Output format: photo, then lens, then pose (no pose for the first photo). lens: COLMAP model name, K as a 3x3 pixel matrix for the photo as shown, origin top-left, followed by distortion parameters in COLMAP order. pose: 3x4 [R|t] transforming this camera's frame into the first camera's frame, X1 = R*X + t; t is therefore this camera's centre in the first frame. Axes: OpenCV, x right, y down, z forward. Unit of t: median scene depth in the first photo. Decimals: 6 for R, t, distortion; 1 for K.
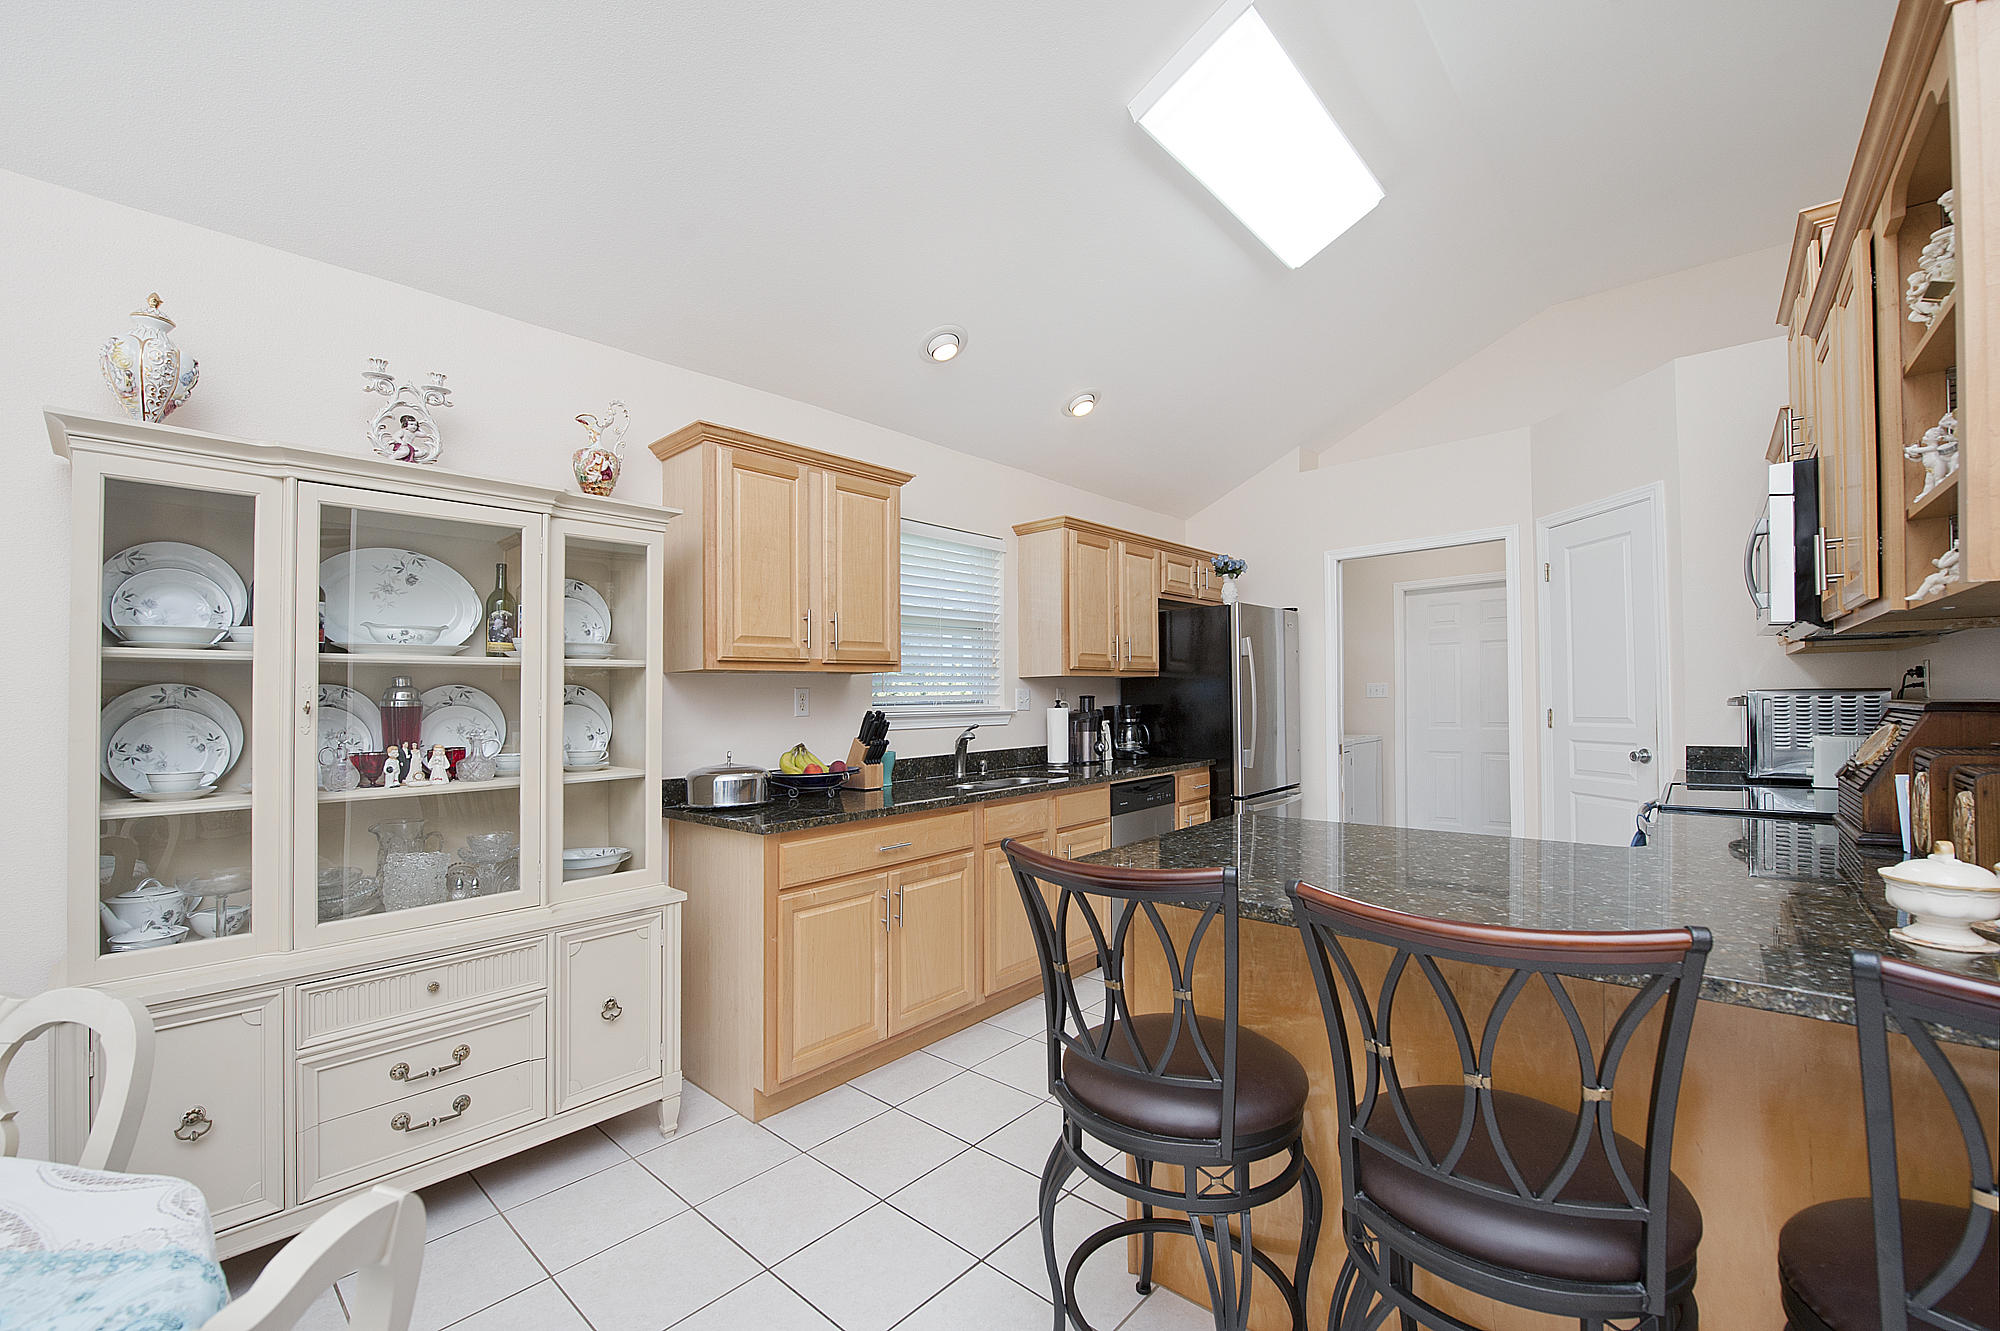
lens RADIAL K [[803.5, 0, 1044.0], [0, 803.5, 707.5], [0, 0, 1]] dist [-0.008540, -0.001459]
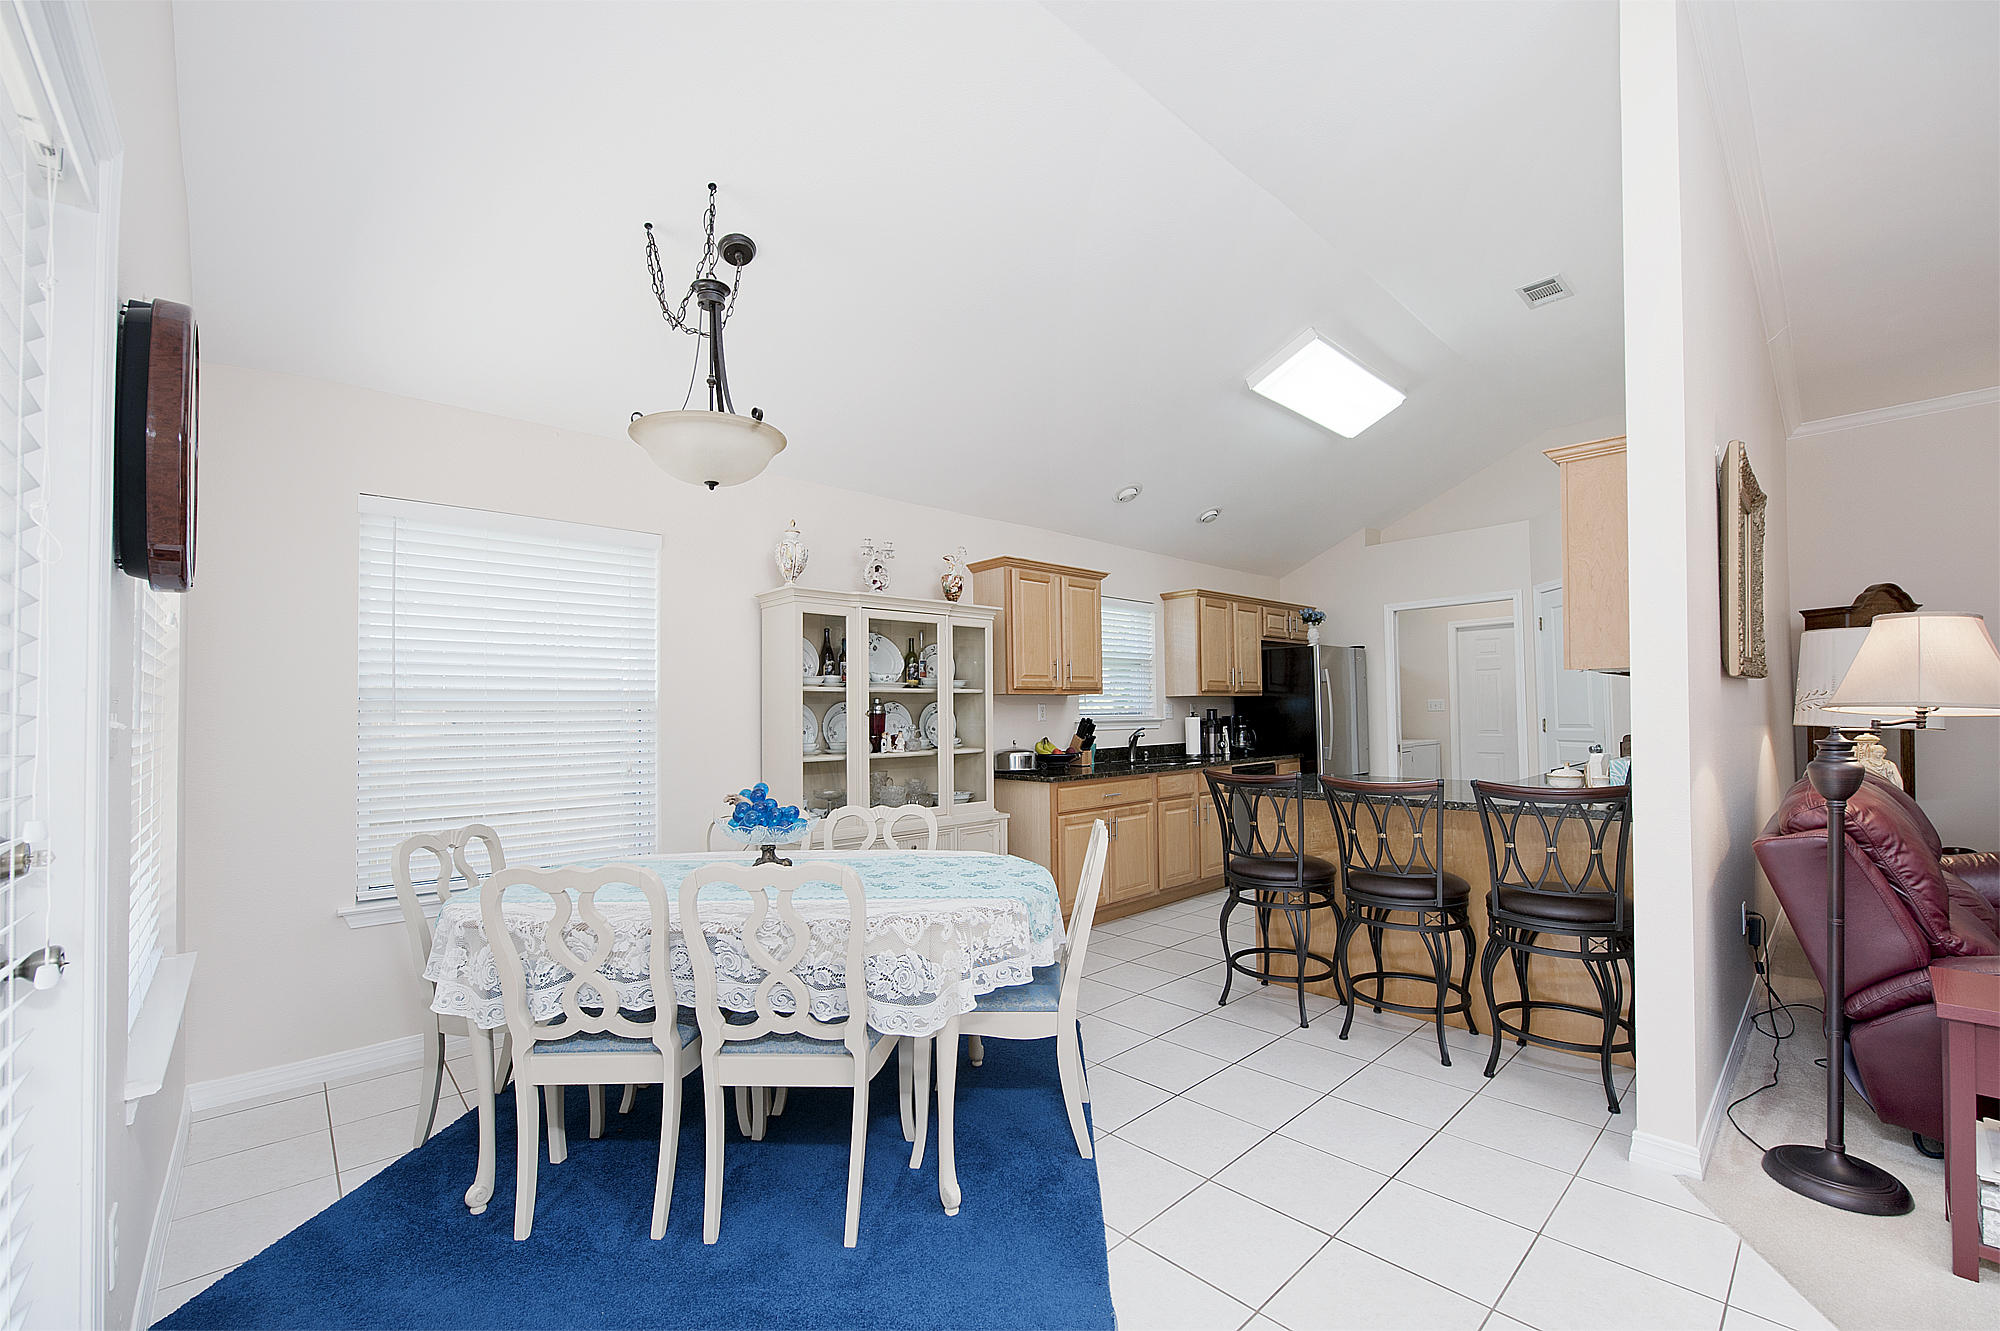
lens RADIAL K [[803.5, 0, 1057.5], [0, 803.5, 684.0], [0, 0, 1]] dist [-0.008540, -0.001459]
pose [[0.995118, -0.001587, -0.098683, -0.099394], [-0.003040, 0.998904, -0.046716, 0.011069], [0.098649, 0.046788, 0.994022, -0.571819]]
